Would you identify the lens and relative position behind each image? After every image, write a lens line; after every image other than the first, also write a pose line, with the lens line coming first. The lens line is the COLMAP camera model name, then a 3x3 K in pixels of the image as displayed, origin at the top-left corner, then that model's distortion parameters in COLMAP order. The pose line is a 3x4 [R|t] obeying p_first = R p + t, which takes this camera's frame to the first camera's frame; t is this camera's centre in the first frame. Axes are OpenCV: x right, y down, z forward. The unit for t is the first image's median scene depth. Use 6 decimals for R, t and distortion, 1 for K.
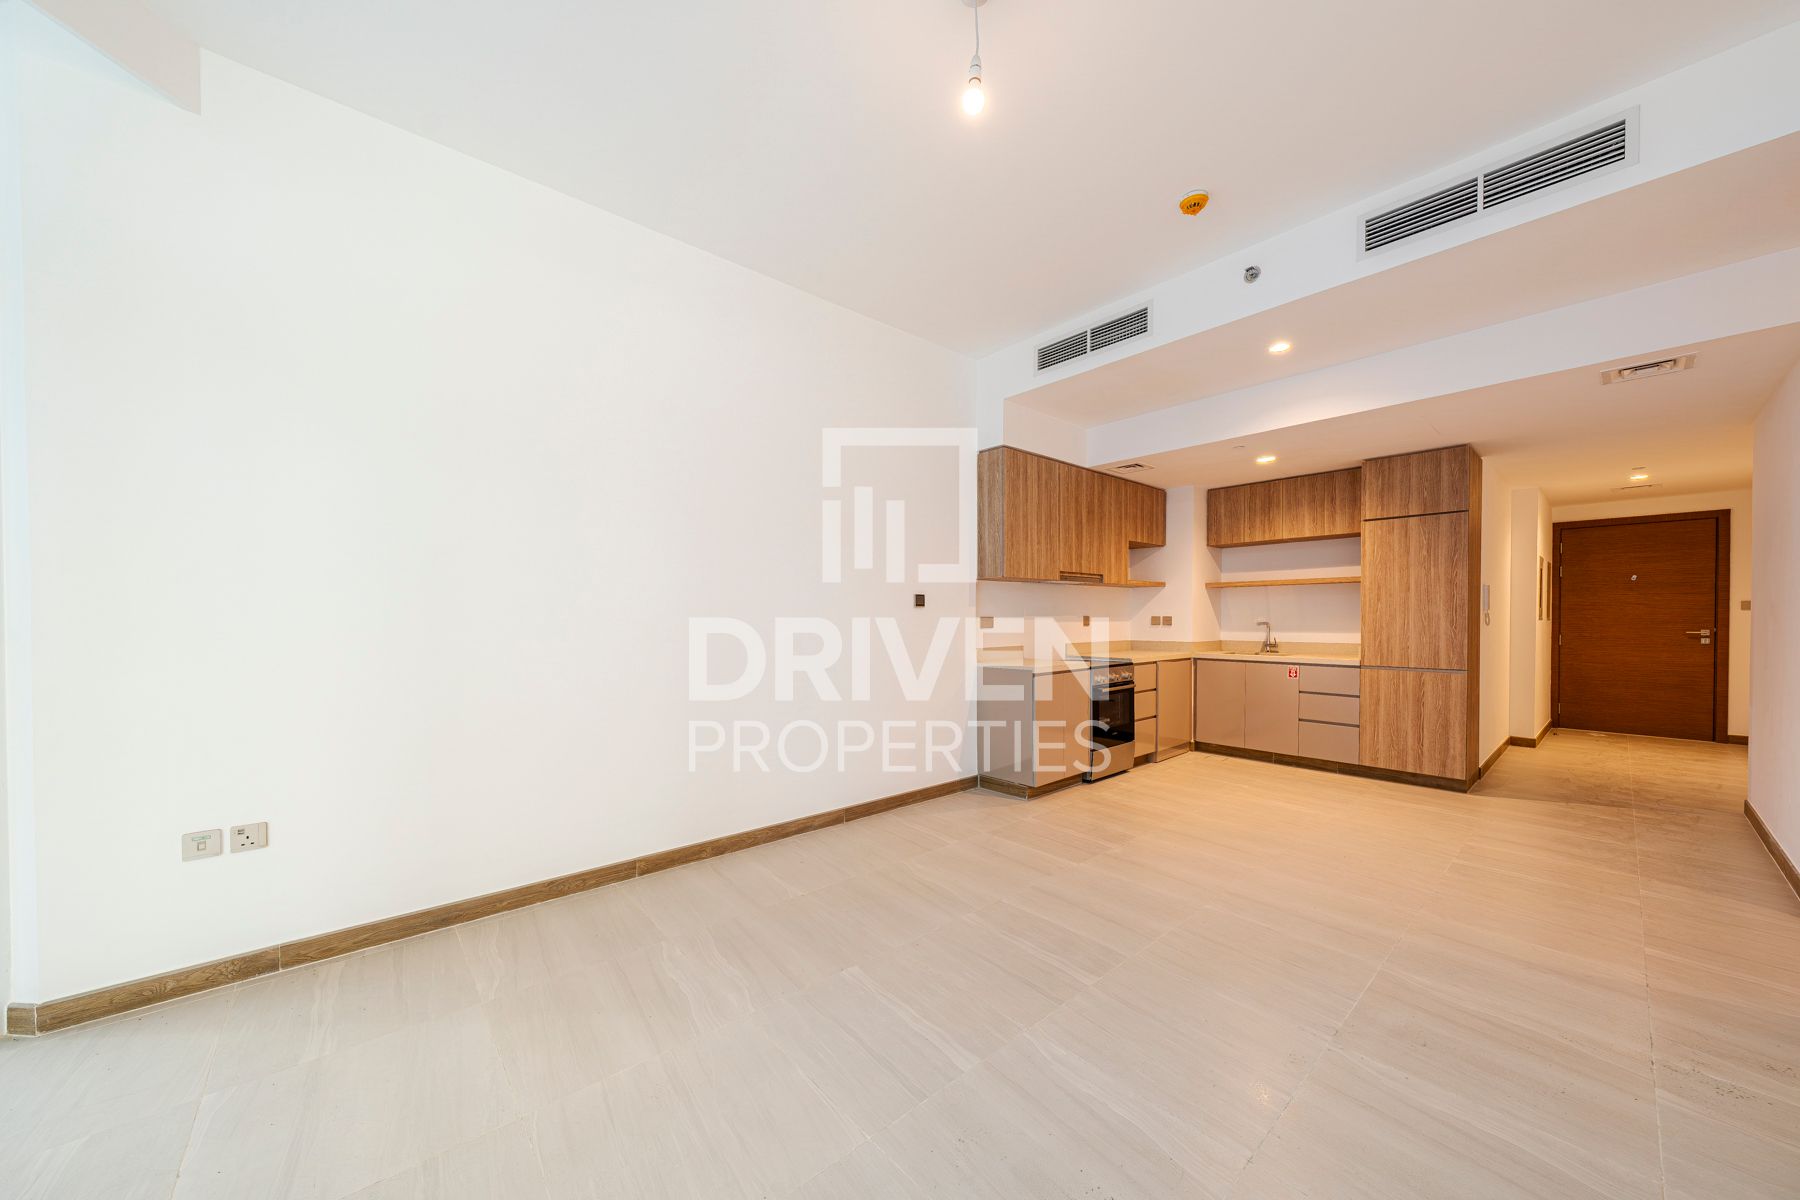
lens RADIAL K [[631.4, 0, 896.8], [0, 631.4, 627.3], [0, 0, 1]] dist [0.000034, -0.000033]
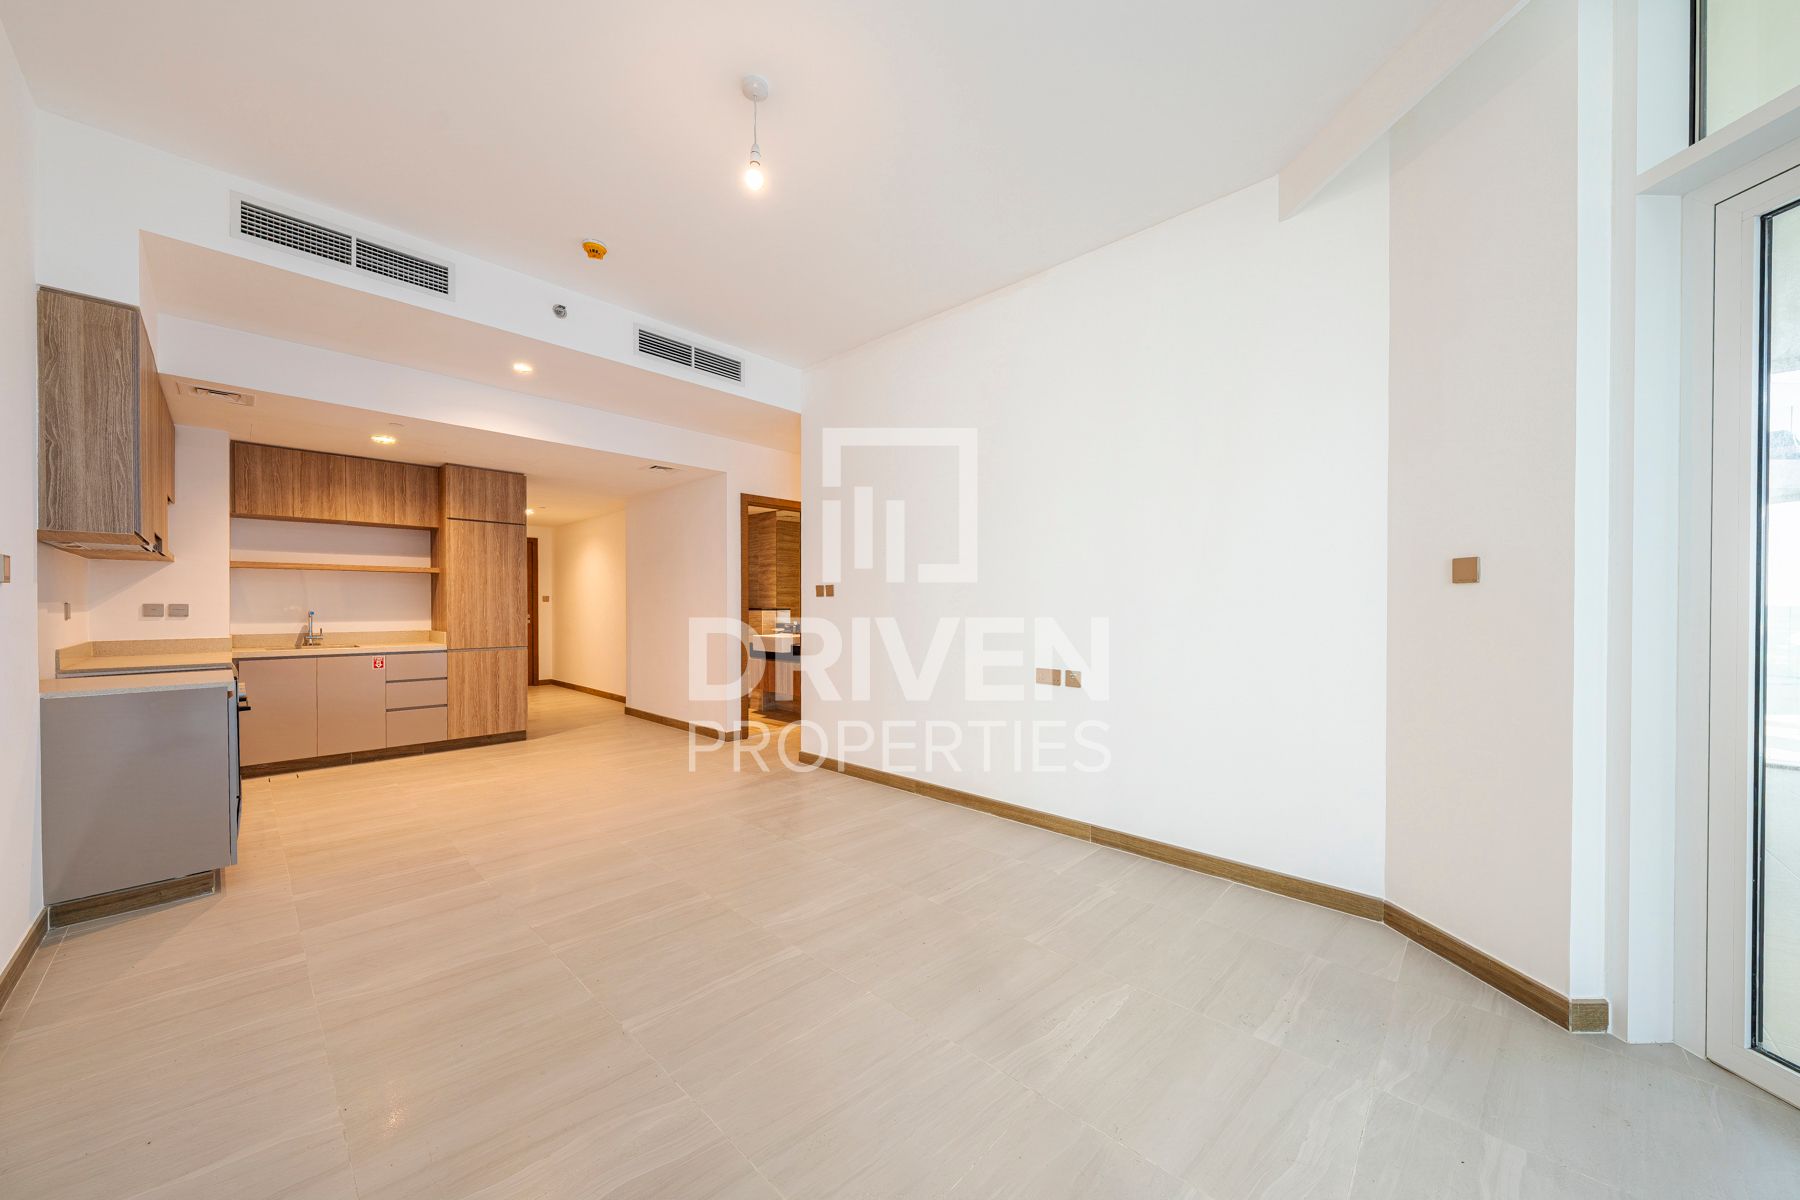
lens RADIAL K [[629.8, 0, 891.8], [0, 629.8, 612.1], [0, 0, 1]] dist [0.000350, 0.000014]
pose [[-0.096760, -0.007887, 0.995277, -0.446715], [0.014957, 0.999844, 0.009378, -0.003644], [-0.995195, 0.015794, -0.096627, 0.346712]]
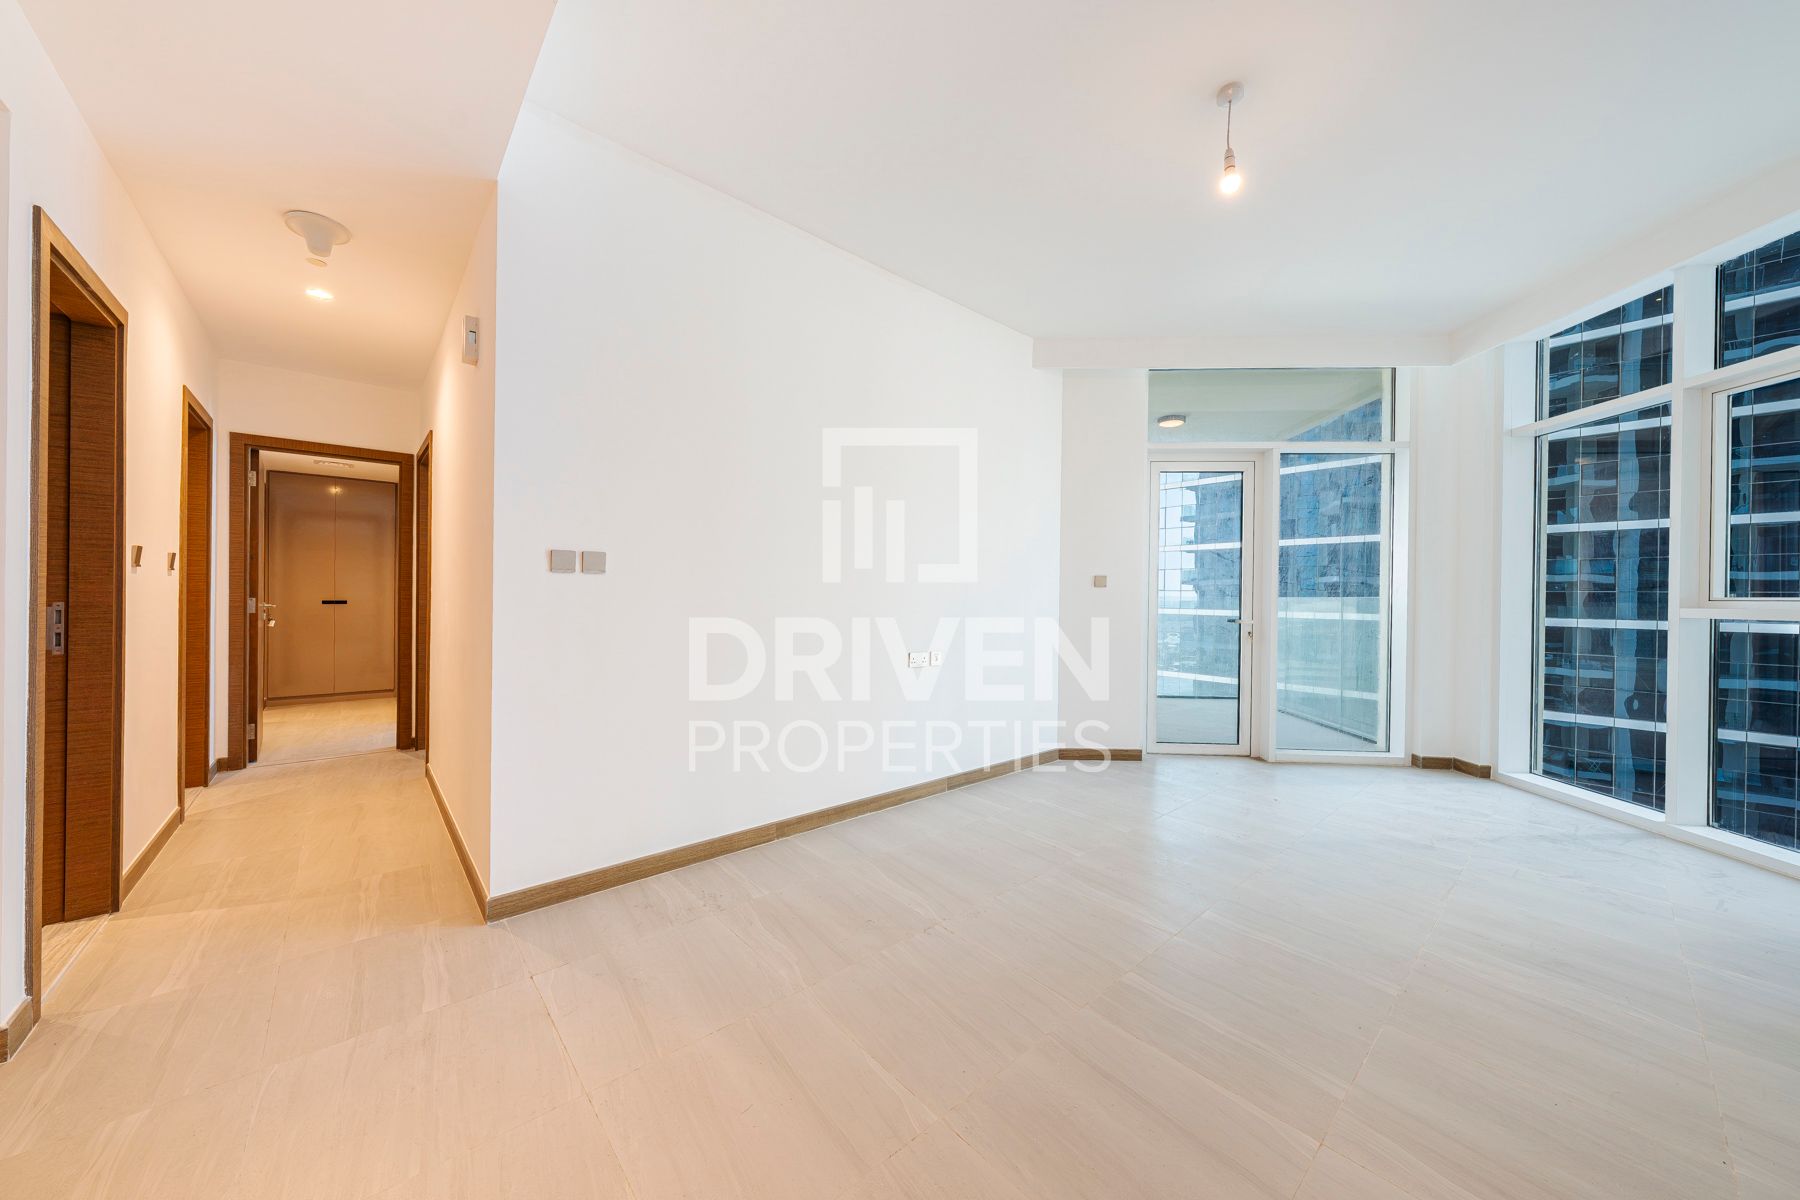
lens RADIAL K [[623.7, 0, 900.0], [0, 623.7, 600.0], [0, 0, 1]] dist [0.000164, -0.000024]
pose [[-0.999883, -0.010973, -0.010661, 0.312248], [-0.011212, 0.999680, 0.022690, -0.012784], [0.010409, 0.022807, -0.999686, 0.898637]]
